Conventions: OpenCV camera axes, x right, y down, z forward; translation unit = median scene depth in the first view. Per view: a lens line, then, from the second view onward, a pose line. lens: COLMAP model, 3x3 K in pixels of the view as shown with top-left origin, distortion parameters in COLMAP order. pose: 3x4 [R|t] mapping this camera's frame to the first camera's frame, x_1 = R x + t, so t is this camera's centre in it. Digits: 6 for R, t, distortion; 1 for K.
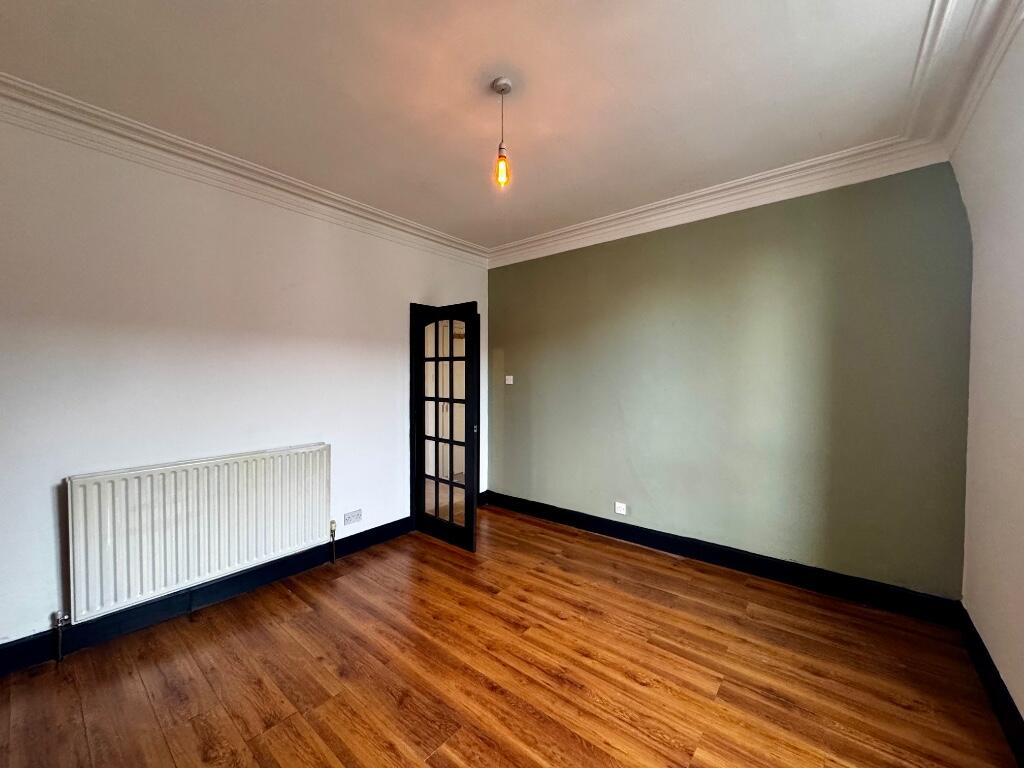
lens RADIAL K [[407.7, 0, 509.2], [0, 407.7, 382.3], [0, 0, 1]] dist [-0.004328, 0.000655]
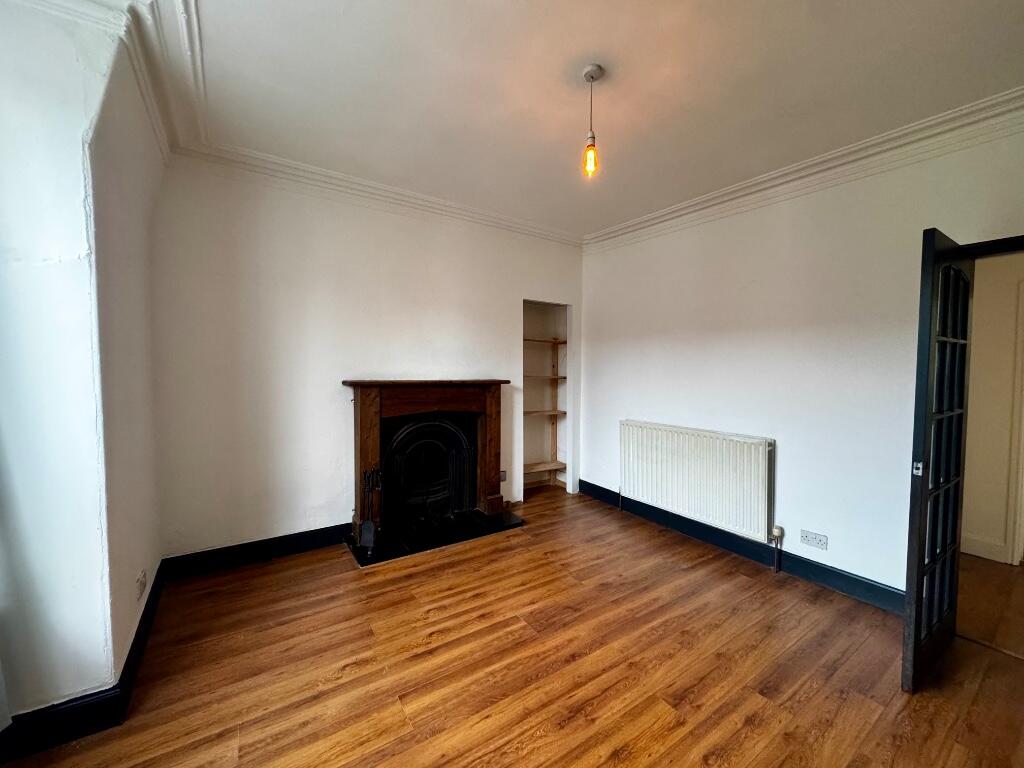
lens RADIAL K [[407.7, 0, 510.0], [0, 407.7, 385.3], [0, 0, 1]] dist [-0.004328, 0.000655]
pose [[-0.283294, 0.037536, -0.958298, 0.933006], [-0.028681, 0.998455, 0.047588, -0.004317], [0.958604, 0.040966, -0.281780, 1.032314]]
